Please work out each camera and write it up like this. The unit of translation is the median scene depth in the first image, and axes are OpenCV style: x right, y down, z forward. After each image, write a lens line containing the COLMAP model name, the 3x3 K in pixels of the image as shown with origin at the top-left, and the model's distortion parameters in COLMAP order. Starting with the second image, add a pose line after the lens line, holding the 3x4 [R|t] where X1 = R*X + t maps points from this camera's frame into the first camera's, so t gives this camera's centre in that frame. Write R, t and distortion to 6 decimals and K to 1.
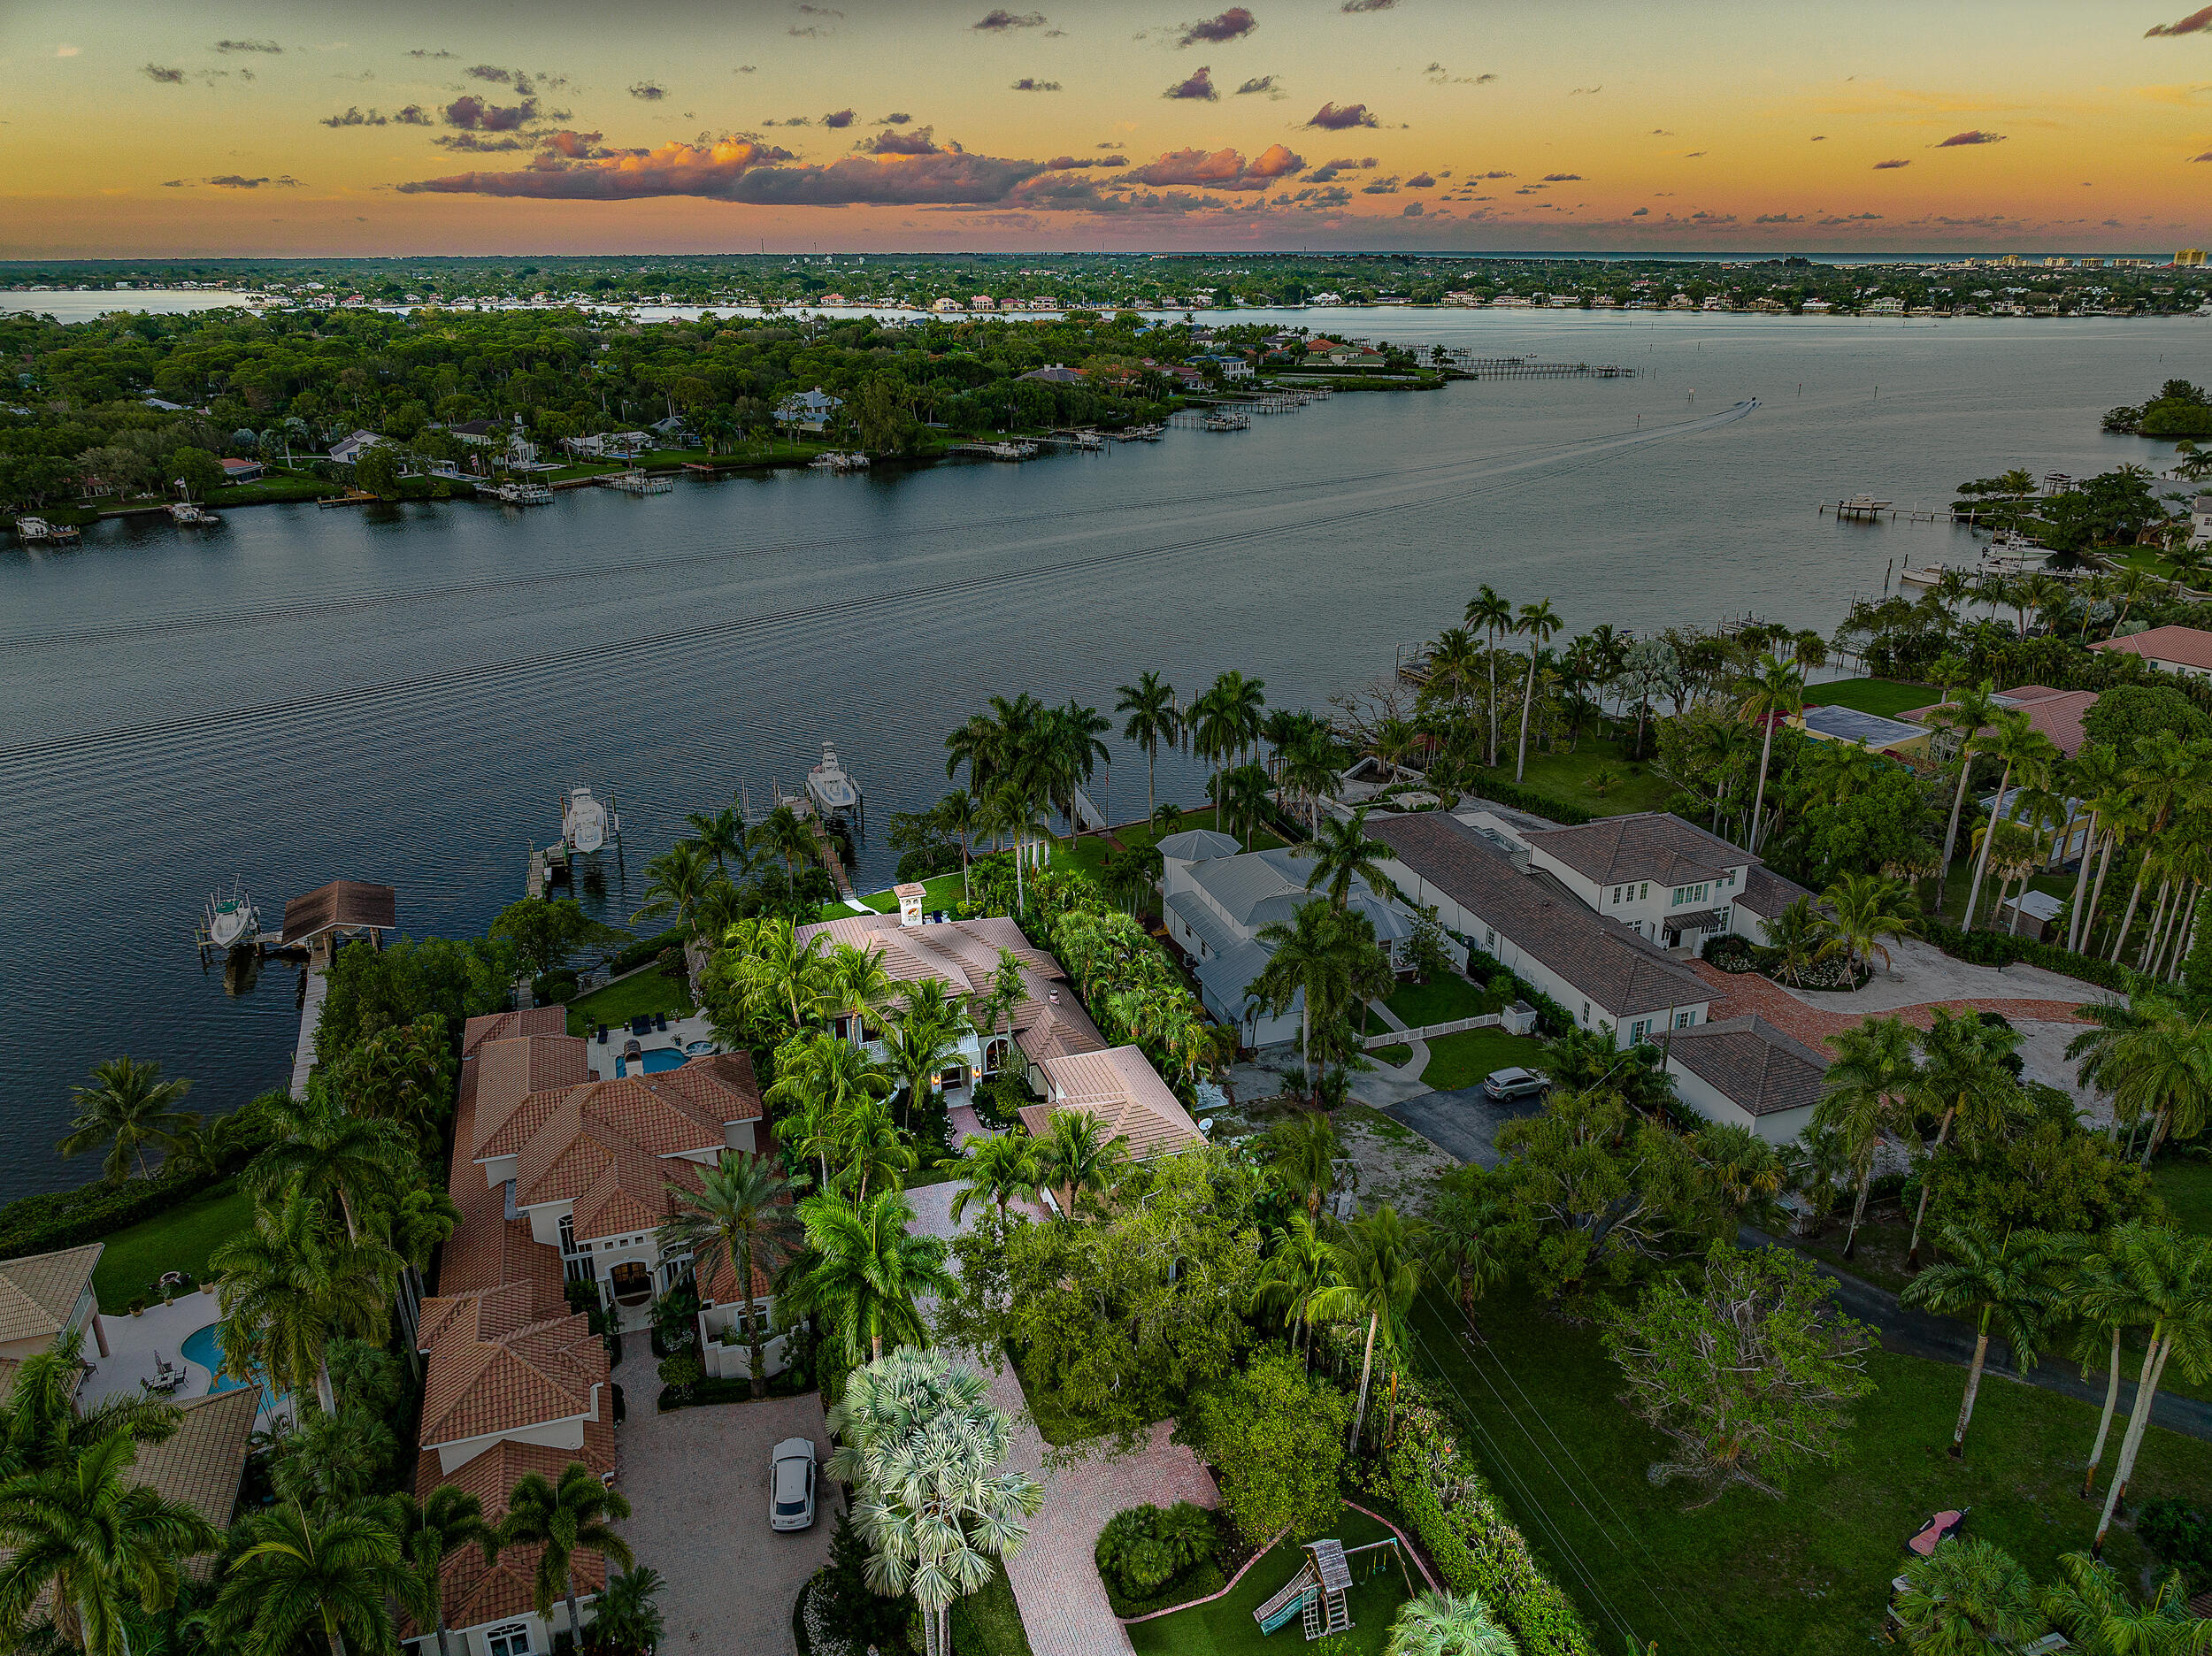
lens RADIAL K [[1538.2, 0, 1115.0], [0, 1538.2, 807.9], [0, 0, 1]] dist [-0.029942, 0.014208]
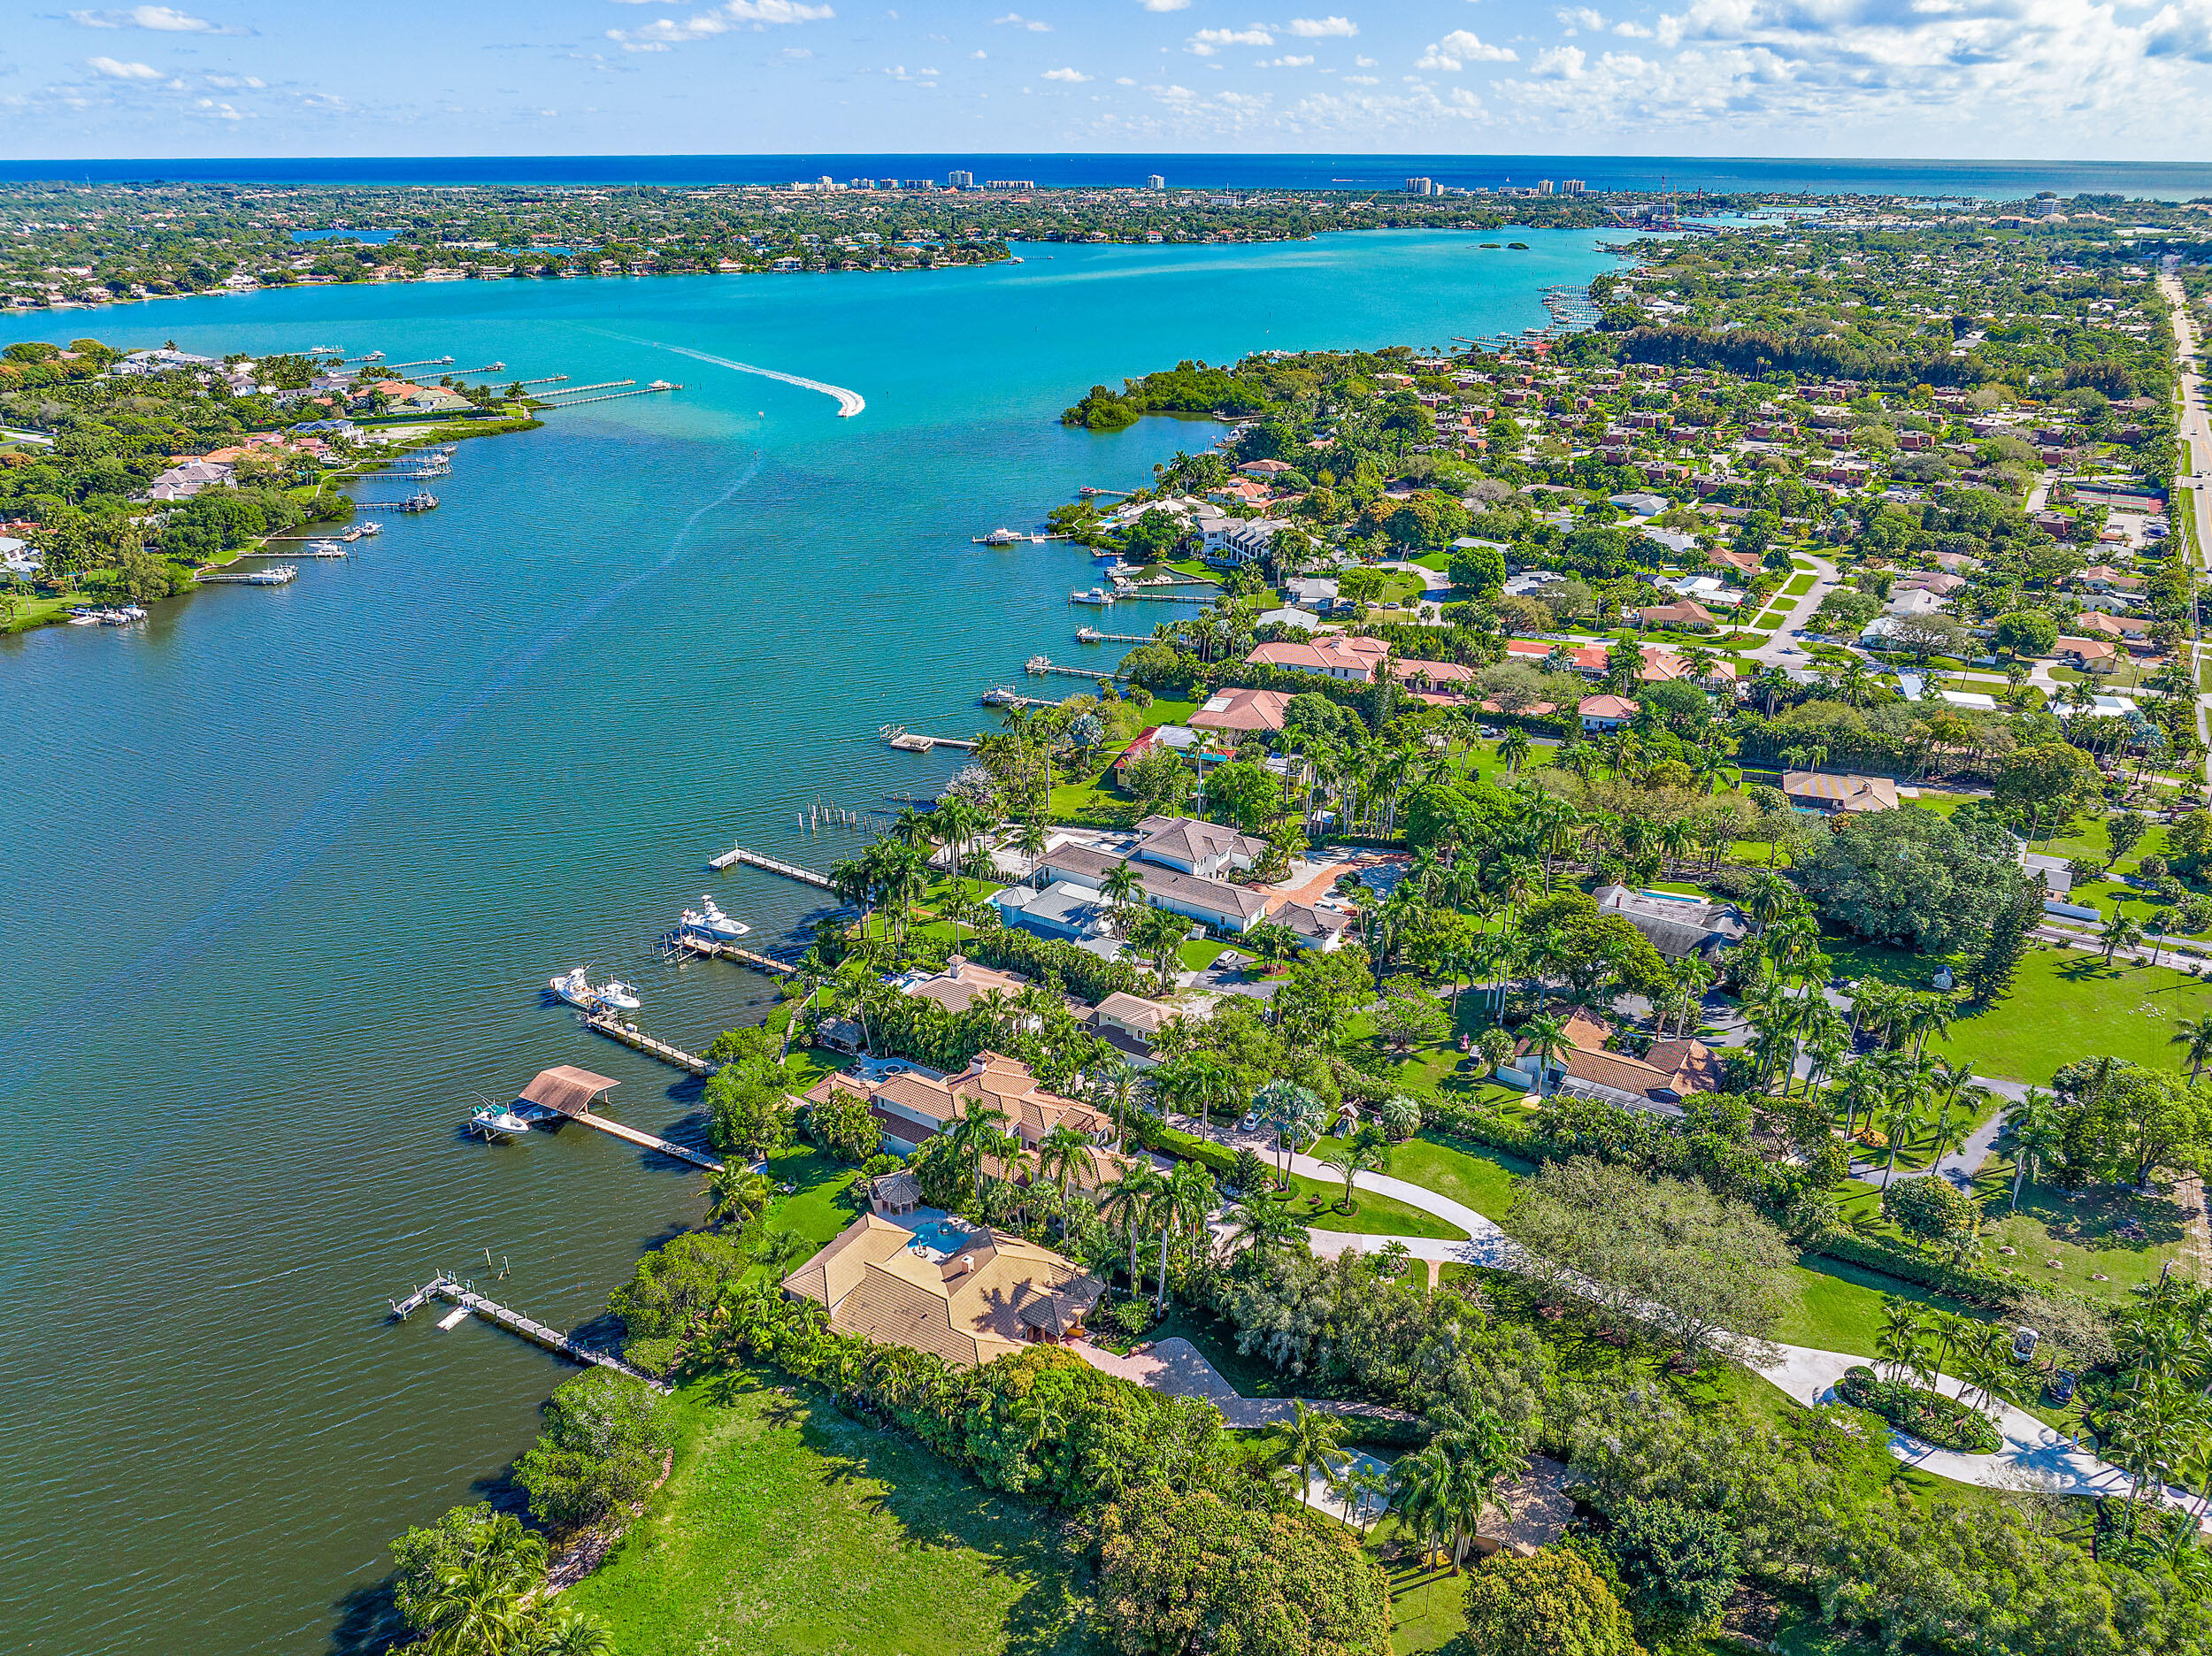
lens RADIAL K [[1565.2, 0, 1097.4], [0, 1565.2, 814.2], [0, 0, 1]] dist [-0.040872, 0.027534]
pose [[0.774615, -0.244617, 0.583210, -0.394199], [0.211898, 0.969253, 0.125095, -0.119204], [-0.595878, 0.026681, 0.802631, -0.251331]]
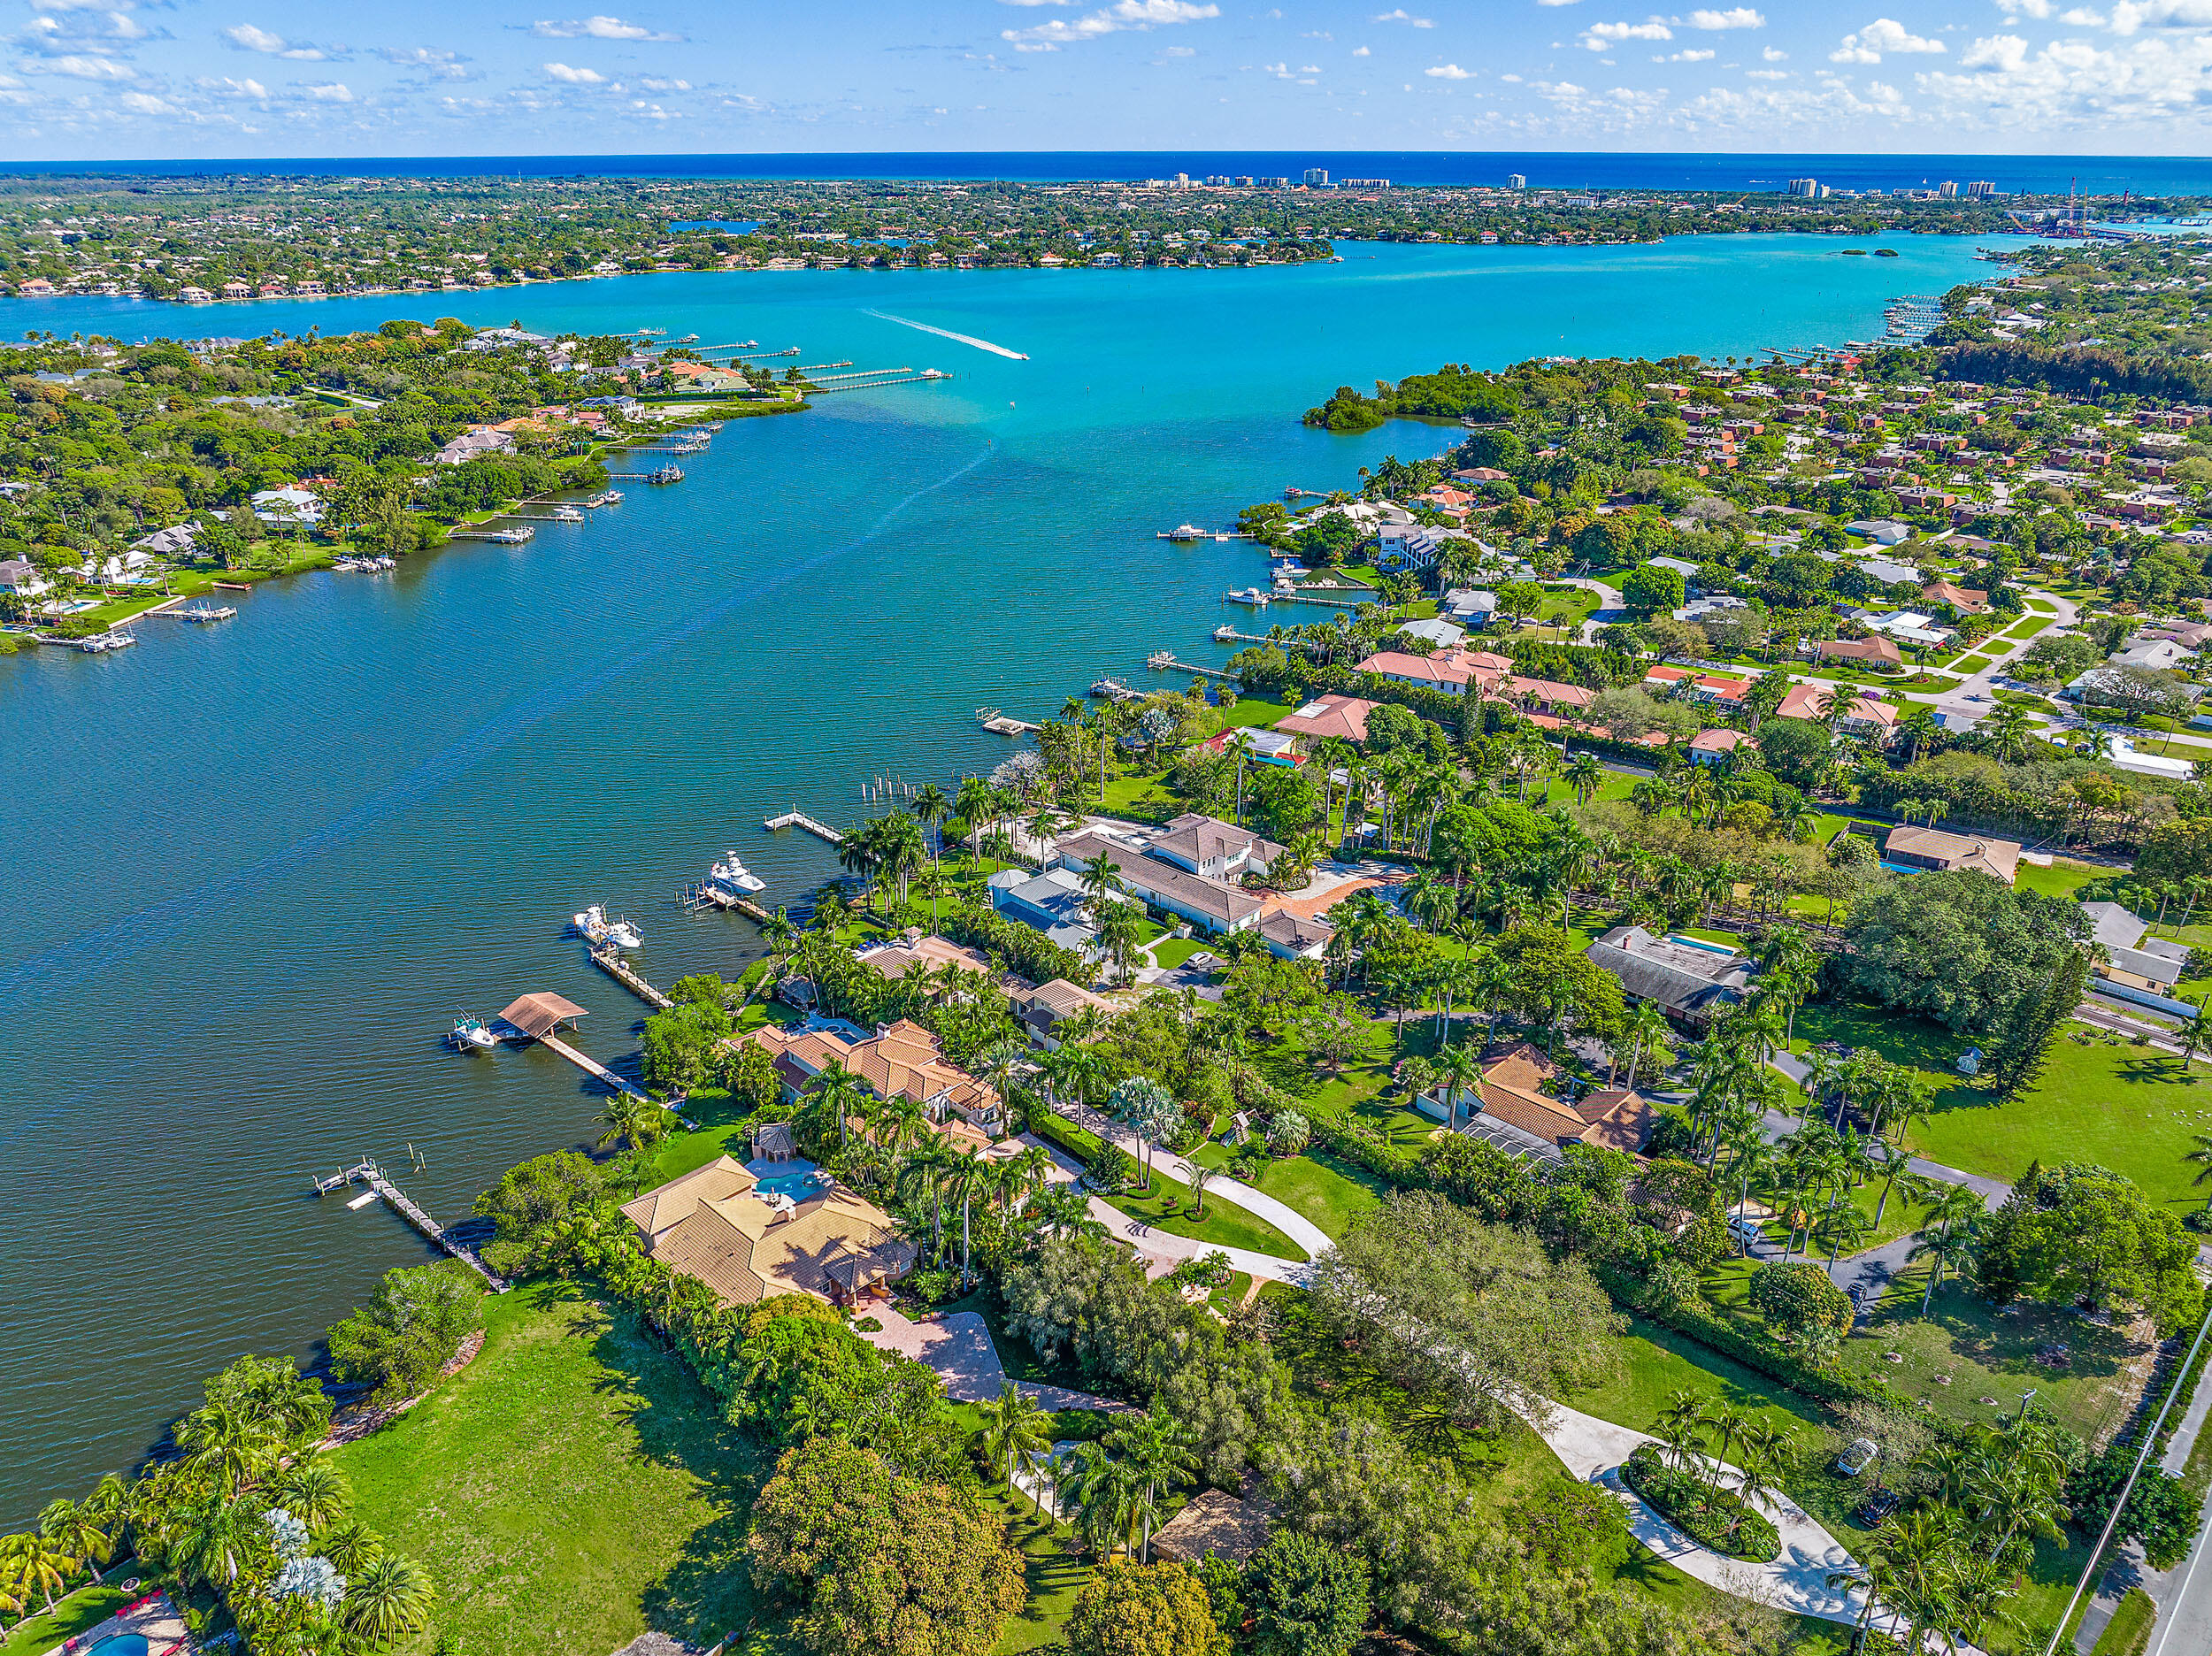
lens RADIAL K [[1565.2, 0, 1102.5], [0, 1565.2, 812.6], [0, 0, 1]] dist [-0.040872, 0.027534]
pose [[0.893440, -0.174560, 0.413877, -0.261590], [0.151319, 0.984508, 0.088581, -0.086990], [-0.422928, -0.016515, 0.906013, -0.344652]]
